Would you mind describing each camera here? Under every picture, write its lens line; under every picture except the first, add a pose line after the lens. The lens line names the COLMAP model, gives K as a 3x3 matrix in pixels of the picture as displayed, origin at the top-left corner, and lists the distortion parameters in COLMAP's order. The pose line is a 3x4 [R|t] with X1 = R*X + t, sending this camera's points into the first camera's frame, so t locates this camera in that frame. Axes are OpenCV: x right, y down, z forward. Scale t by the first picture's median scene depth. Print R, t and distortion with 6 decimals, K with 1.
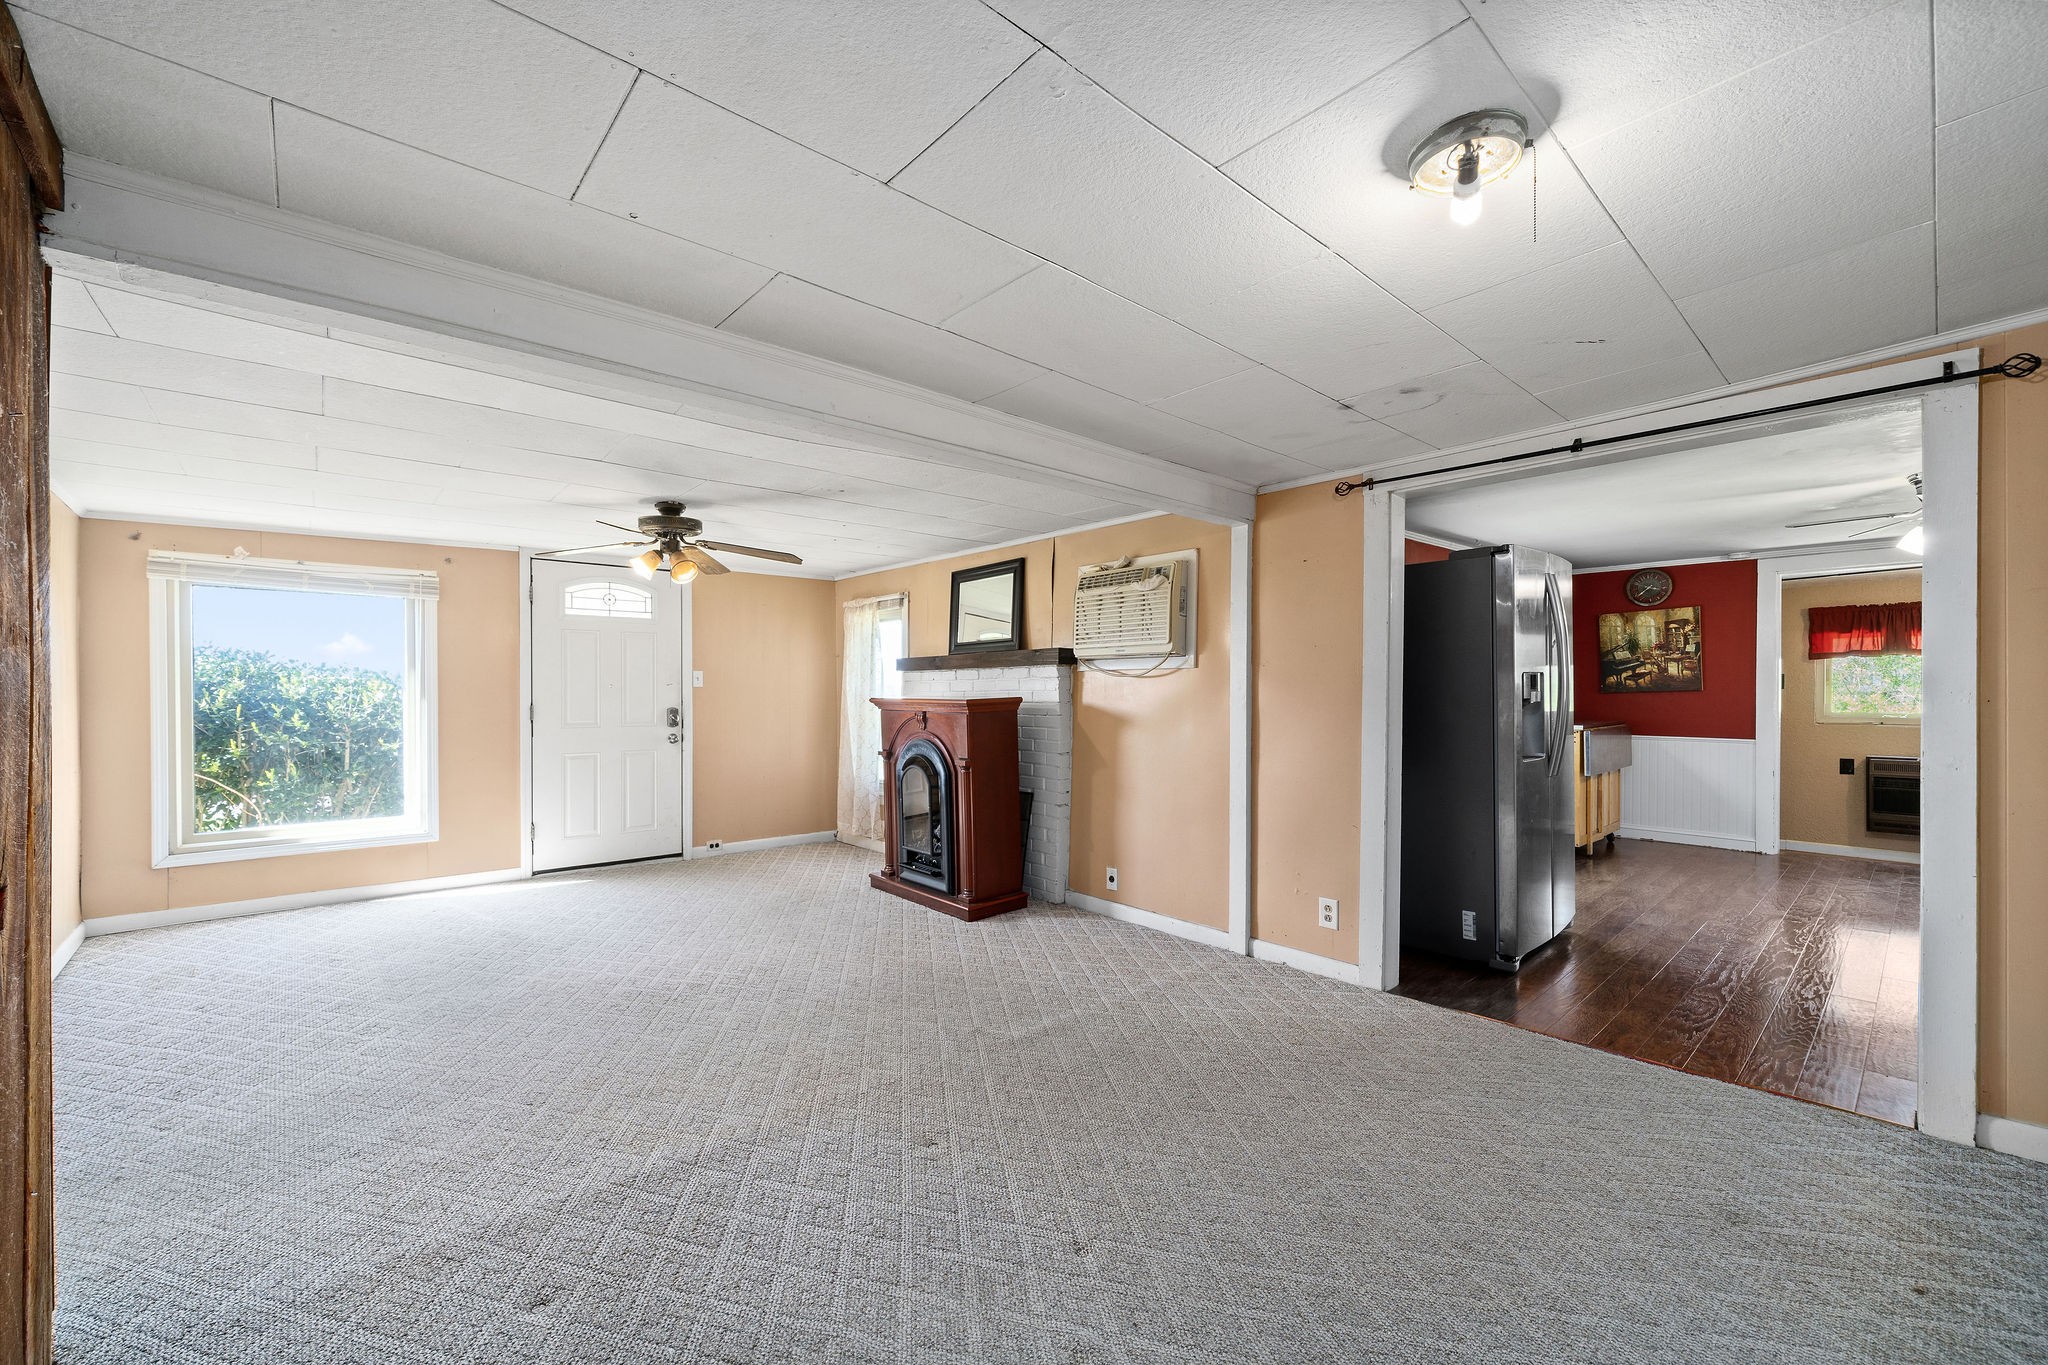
lens RADIAL K [[823.2, 0, 996.7], [0, 823.2, 700.3], [0, 0, 1]] dist [-0.005691, -0.000917]
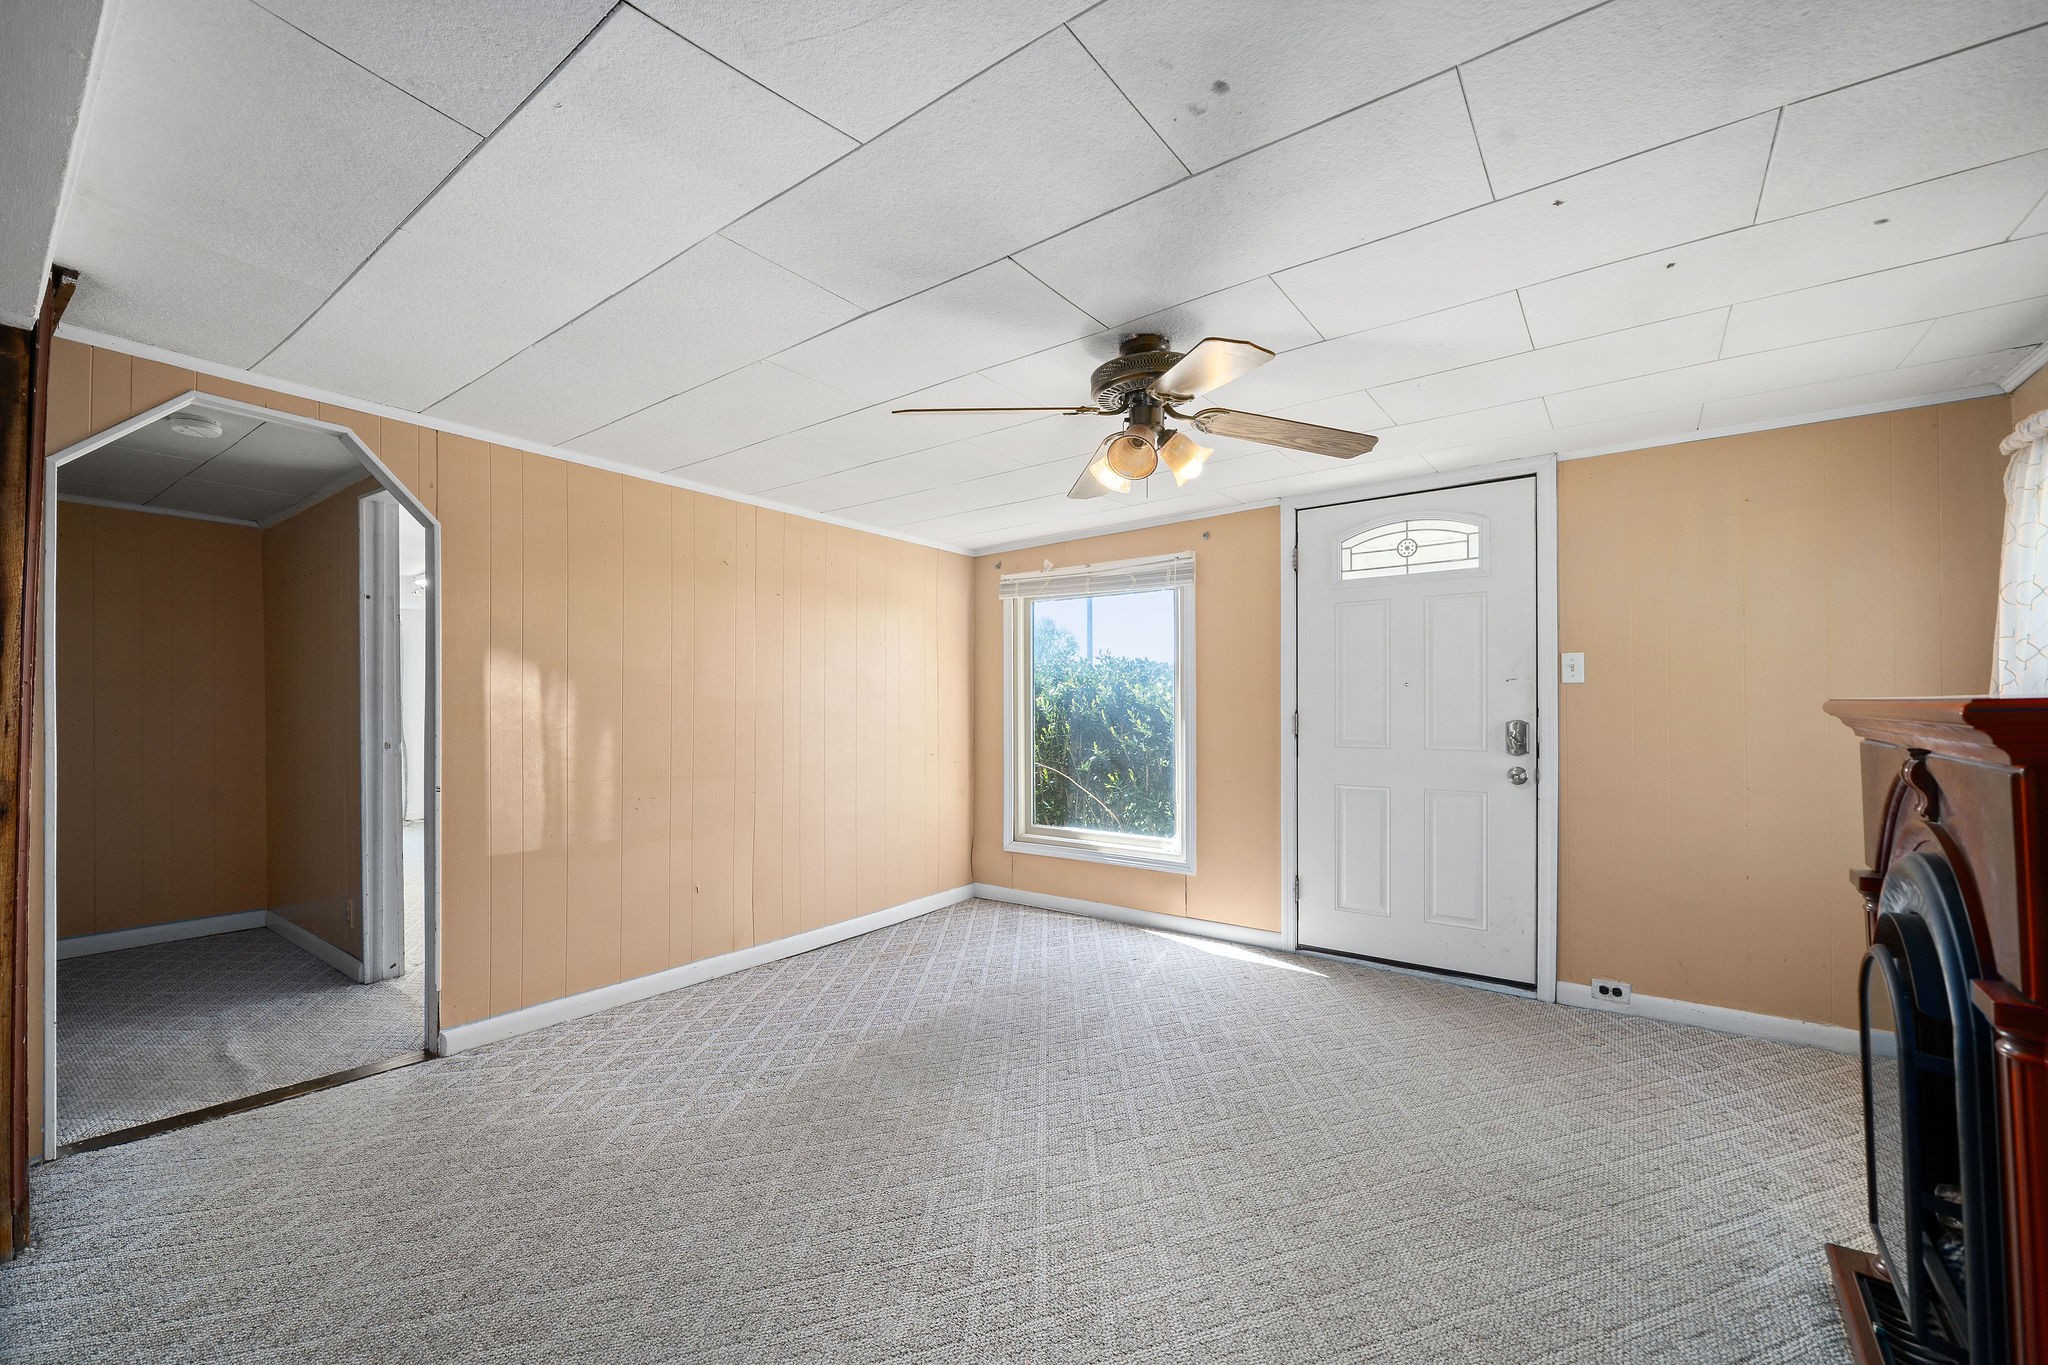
lens RADIAL K [[823.2, 0, 1010.1], [0, 823.2, 713.4], [0, 0, 1]] dist [-0.005691, -0.000917]
pose [[0.219725, 0.009167, -0.975519, 0.076634], [-0.006248, 0.999949, 0.007990, 0.001624], [0.975542, 0.004340, 0.219771, 0.542572]]
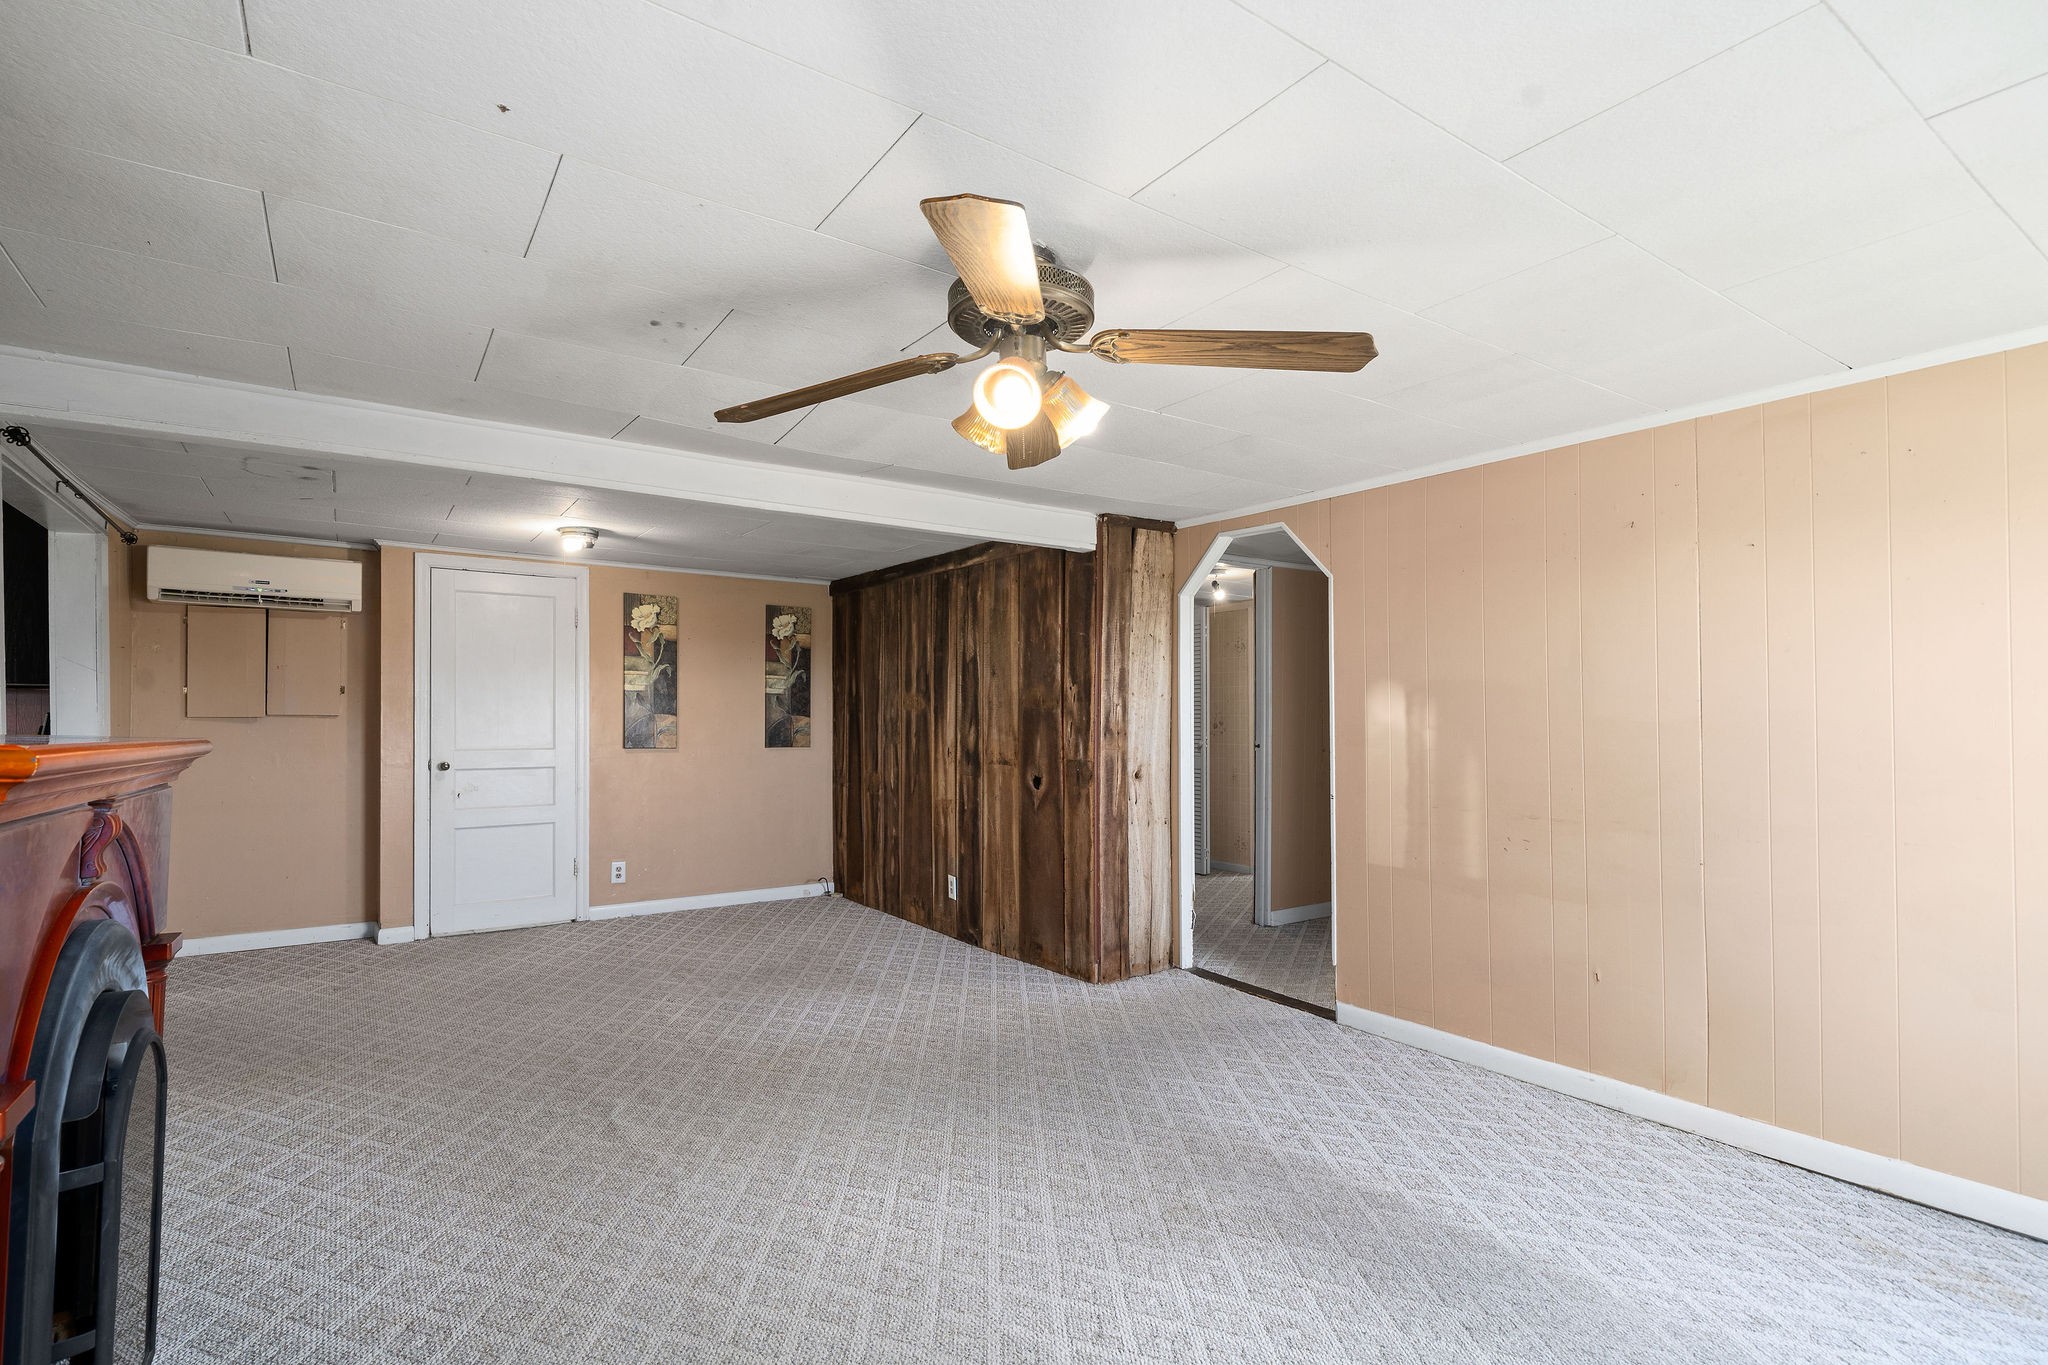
lens RADIAL K [[953.5, 0, 1002.4], [0, 953.5, 718.2], [0, 0, 1]] dist [-0.003387, 0.002131]
pose [[-0.994805, 0.003549, 0.101739, -0.295270], [0.004024, 0.999982, 0.004463, -0.006950], [-0.101722, 0.004849, -0.994801, 1.002825]]
